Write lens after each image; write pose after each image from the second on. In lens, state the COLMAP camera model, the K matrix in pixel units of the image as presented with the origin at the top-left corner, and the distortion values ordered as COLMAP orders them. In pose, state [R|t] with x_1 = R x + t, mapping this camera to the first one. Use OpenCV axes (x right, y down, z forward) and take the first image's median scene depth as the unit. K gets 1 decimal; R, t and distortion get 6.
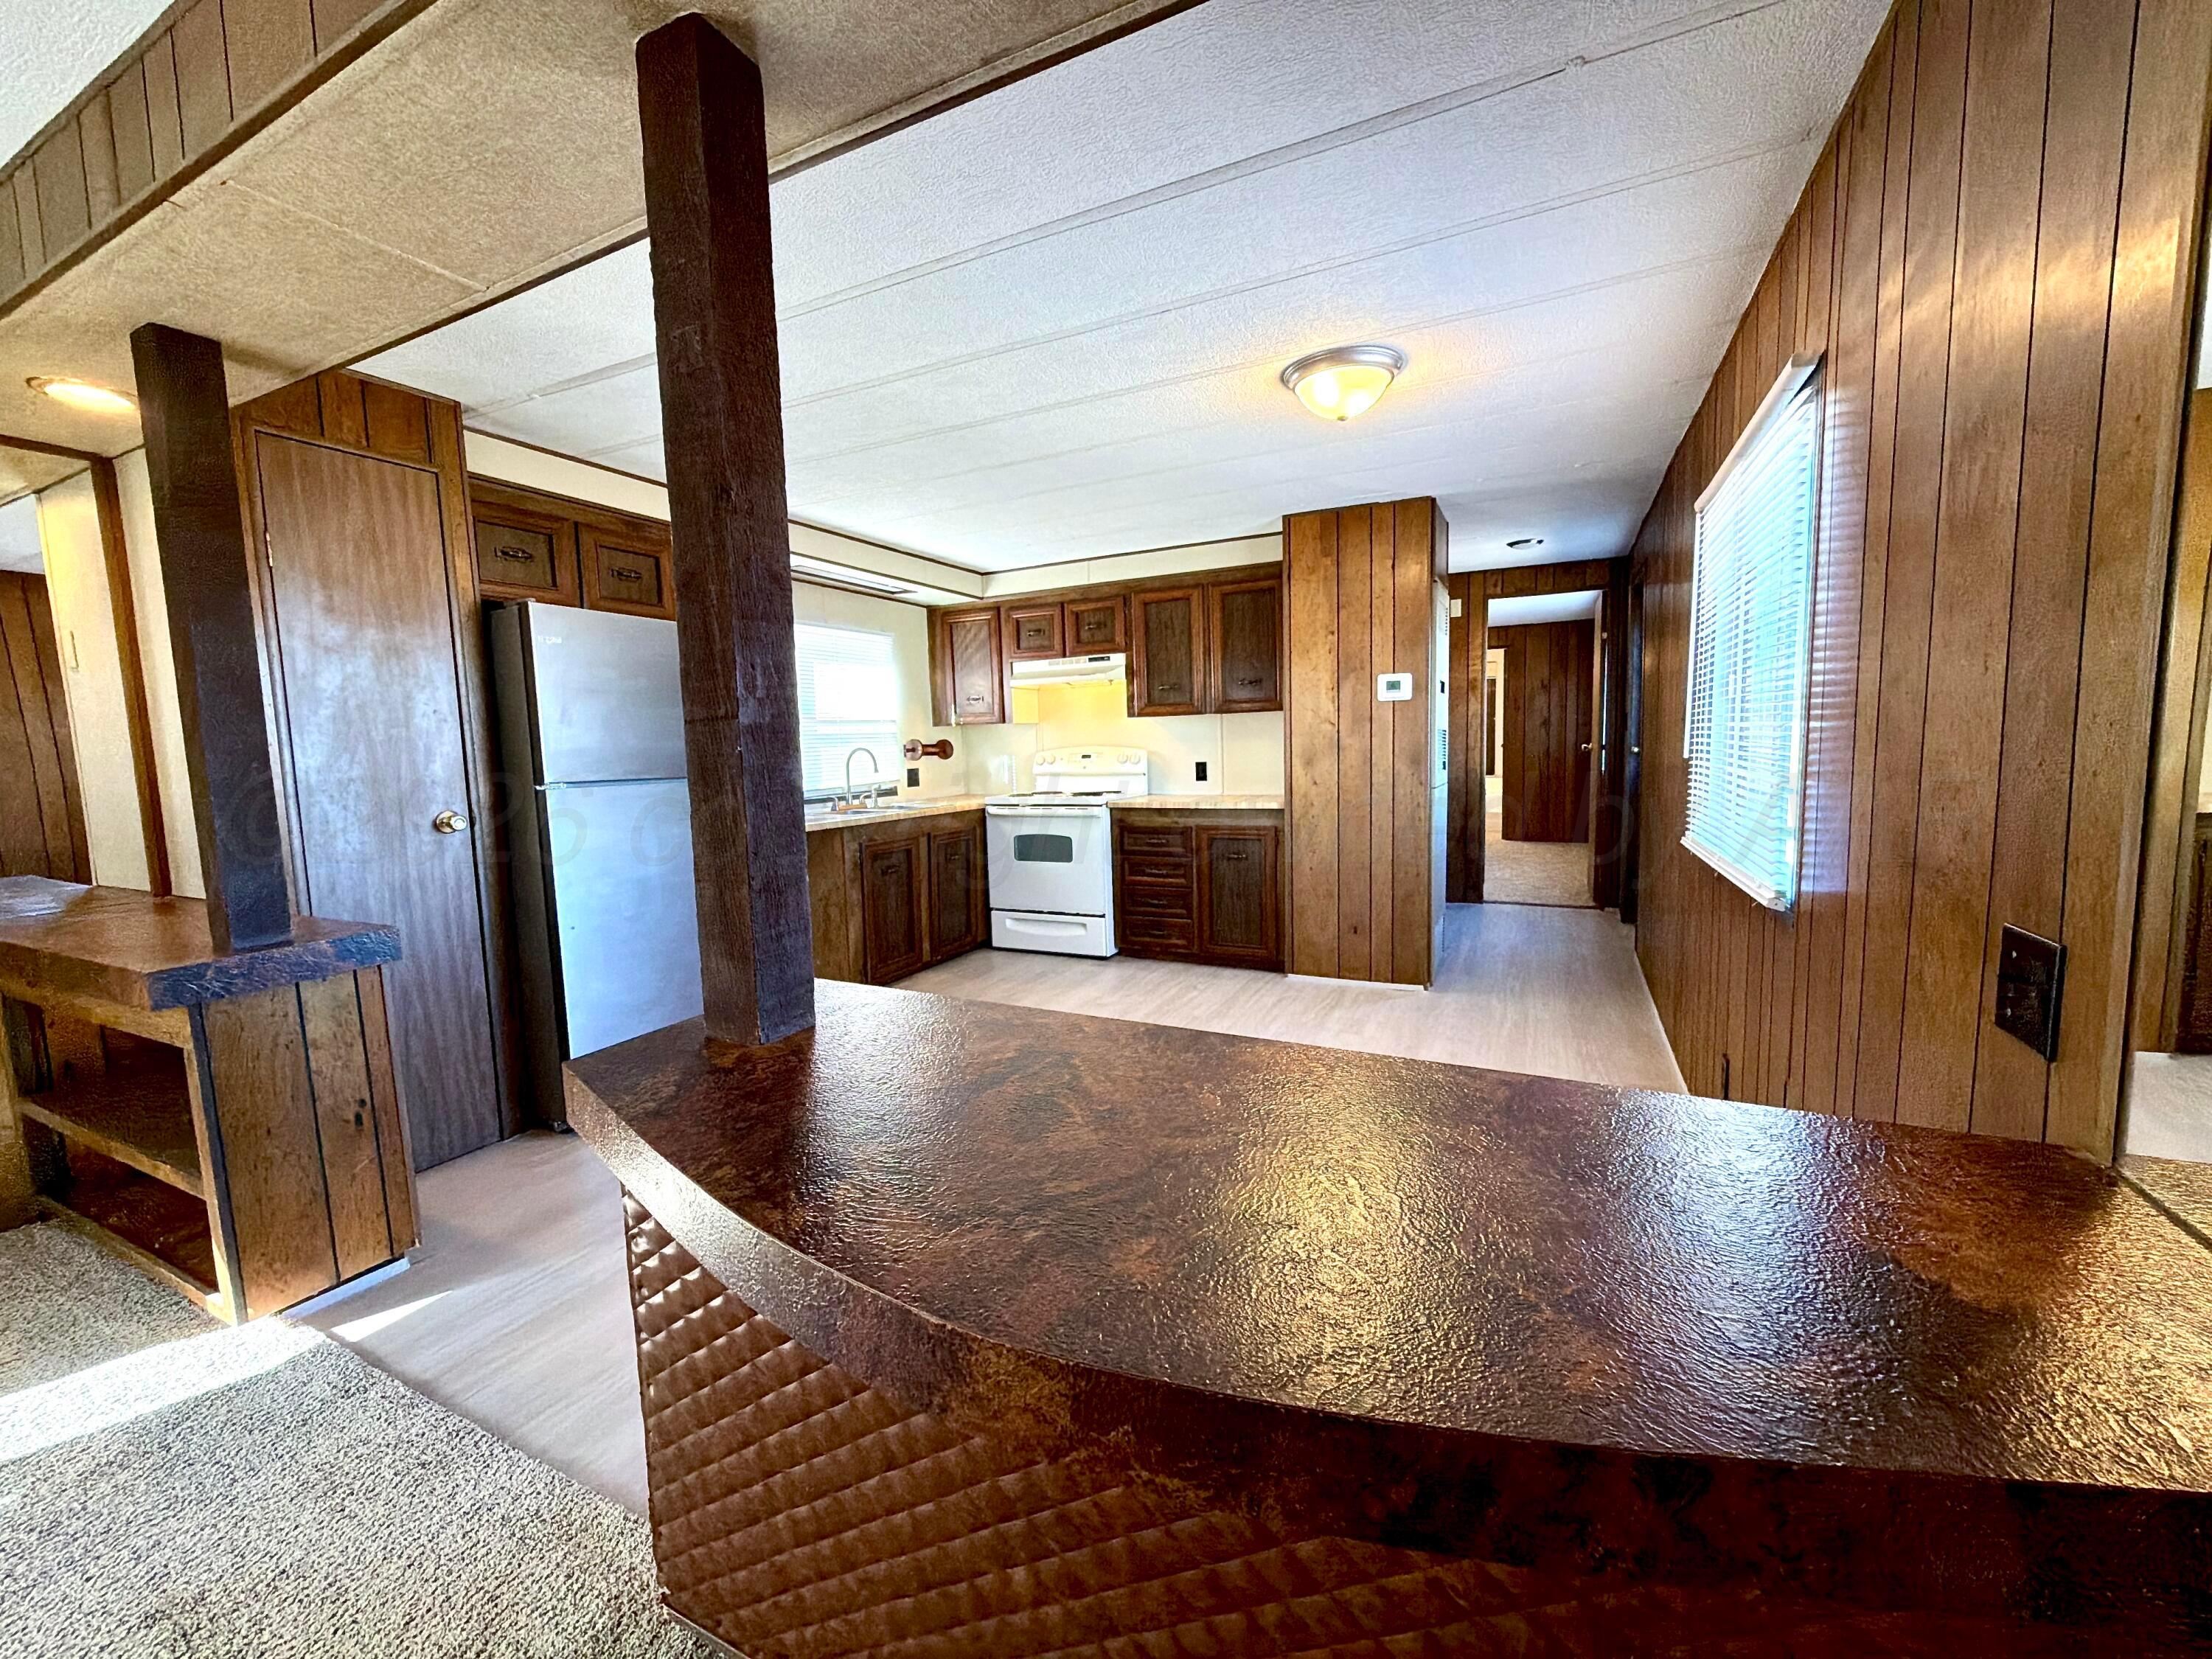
lens RADIAL K [[884.5, 0, 1107.2], [0, 884.5, 833.3], [0, 0, 1]] dist [-0.000873, -0.000059]
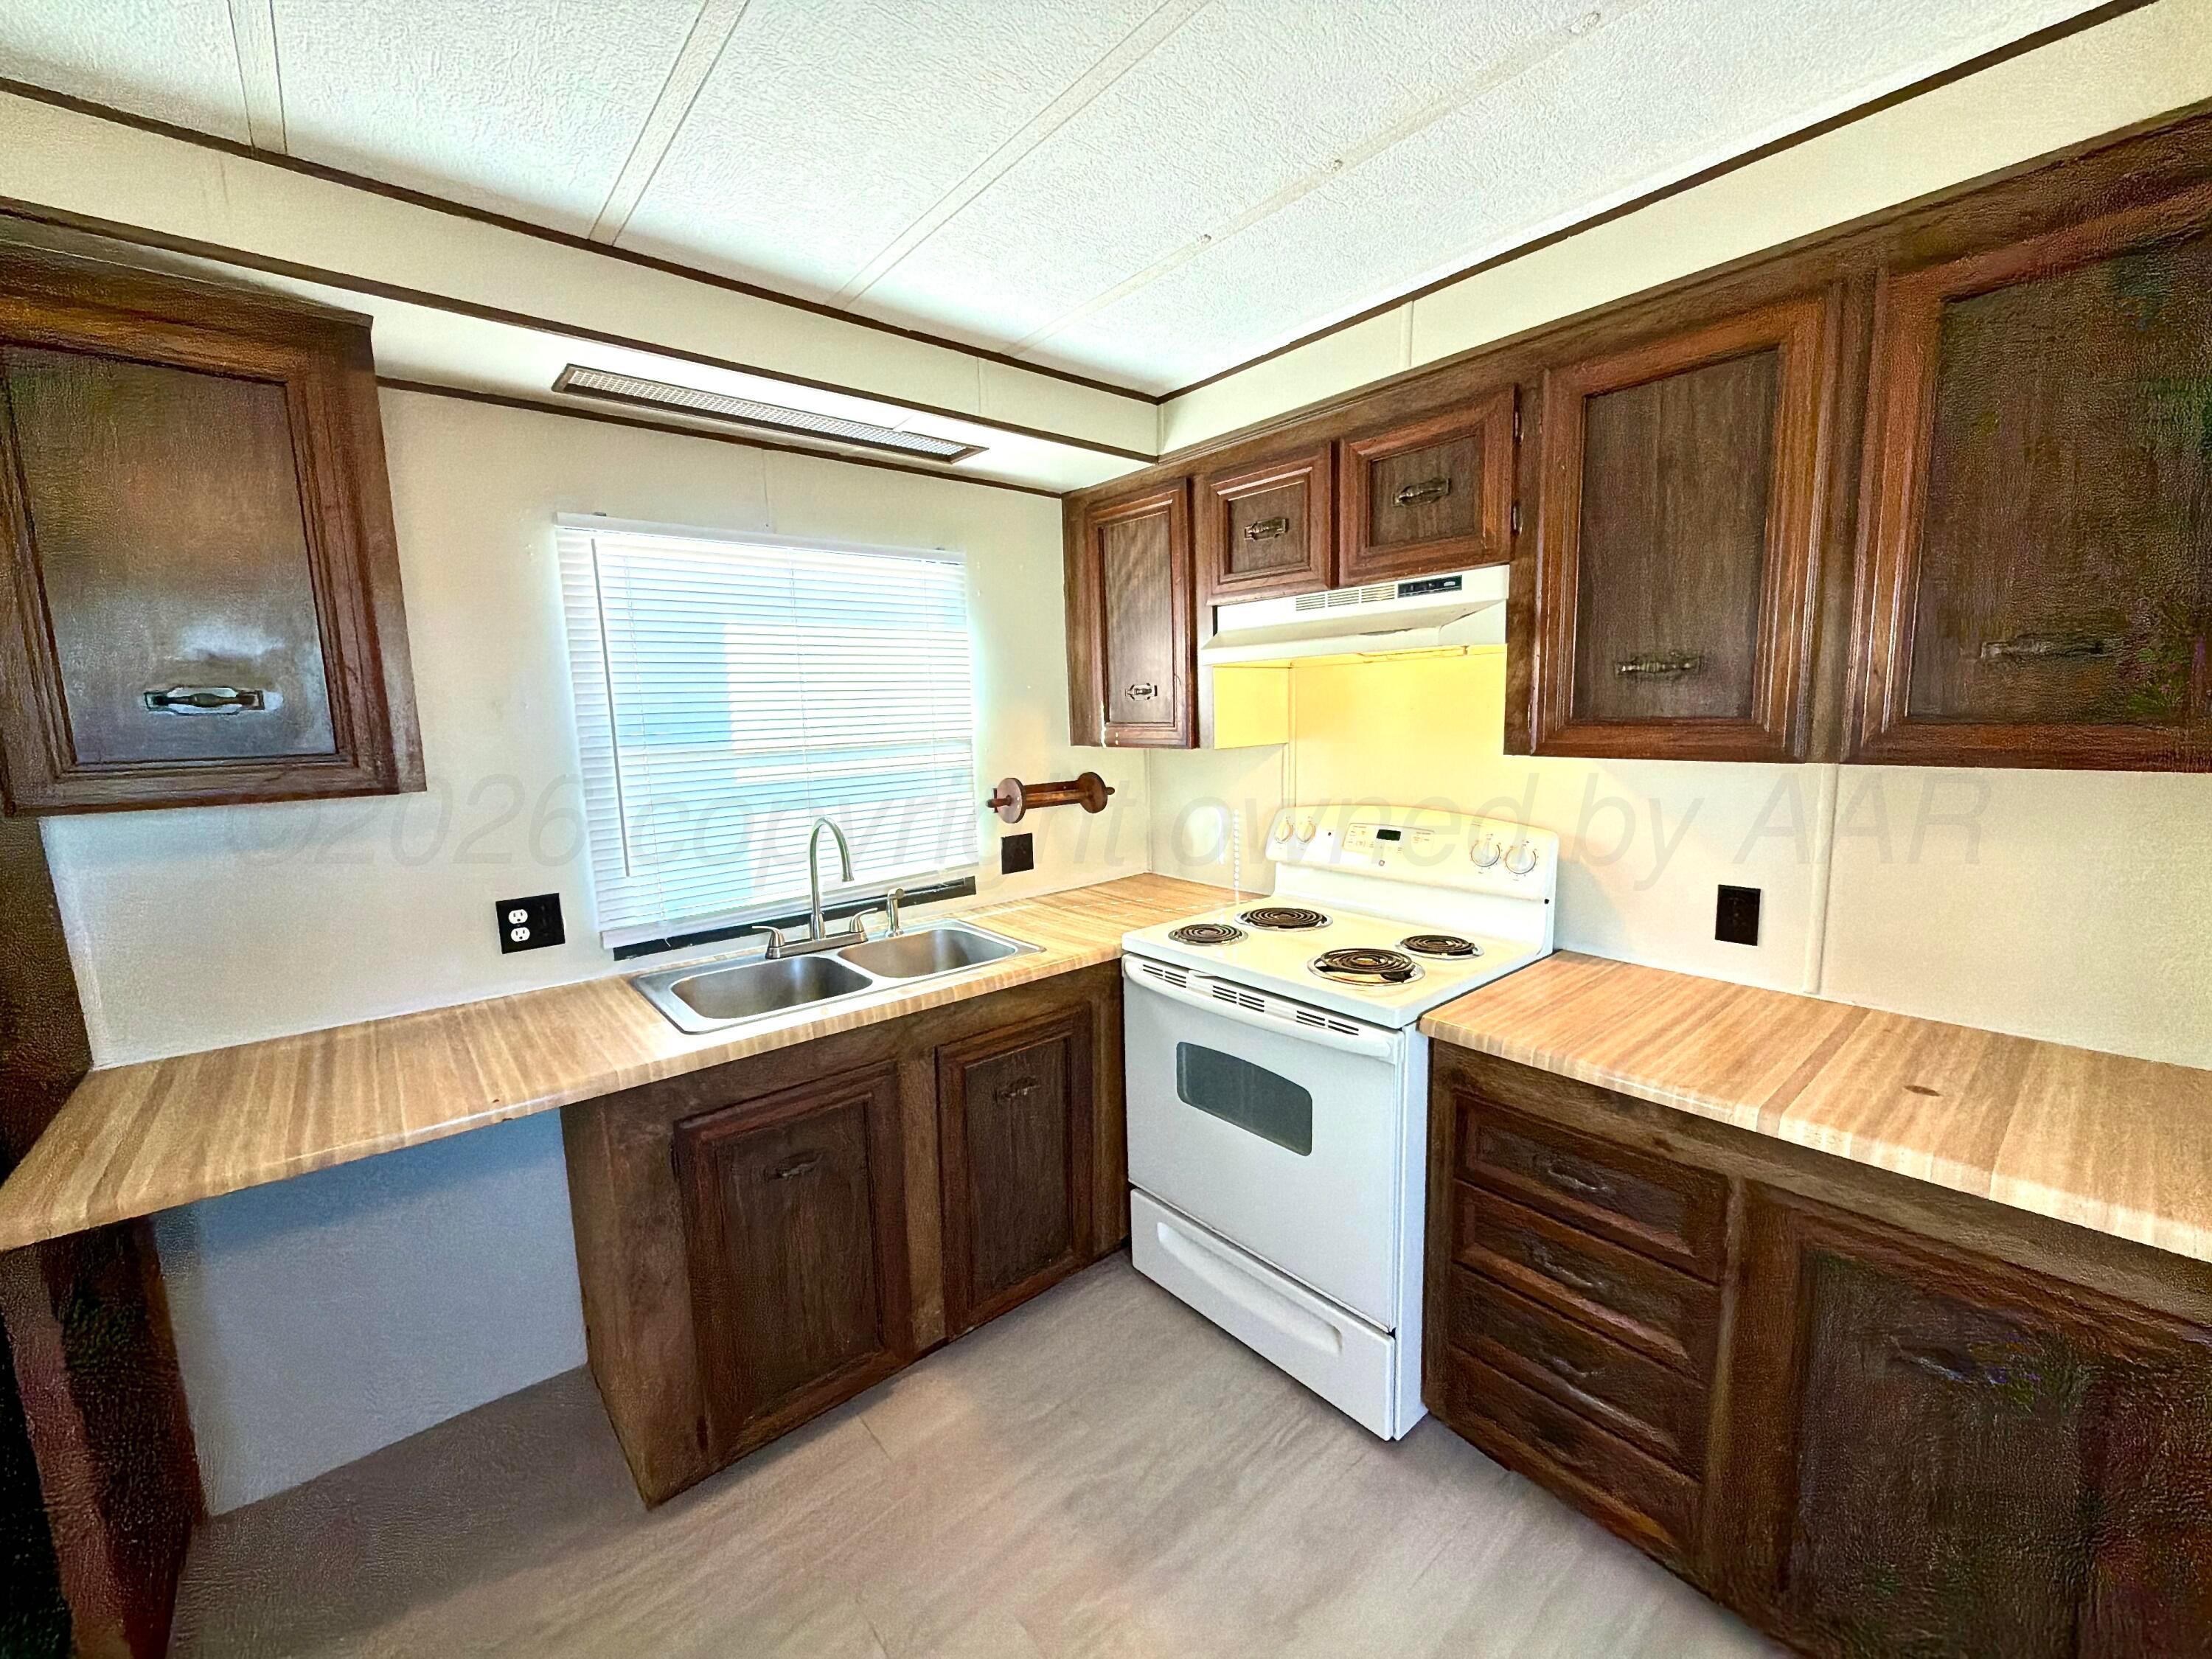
lens RADIAL K [[884.5, 0, 1106.9], [0, 884.5, 832.3], [0, 0, 1]] dist [-0.000873, -0.000059]
pose [[0.918611, 0.059867, -0.390603, 0.016450], [-0.039309, 0.997399, 0.060424, -0.113015], [0.393204, -0.040152, 0.918574, 0.609146]]
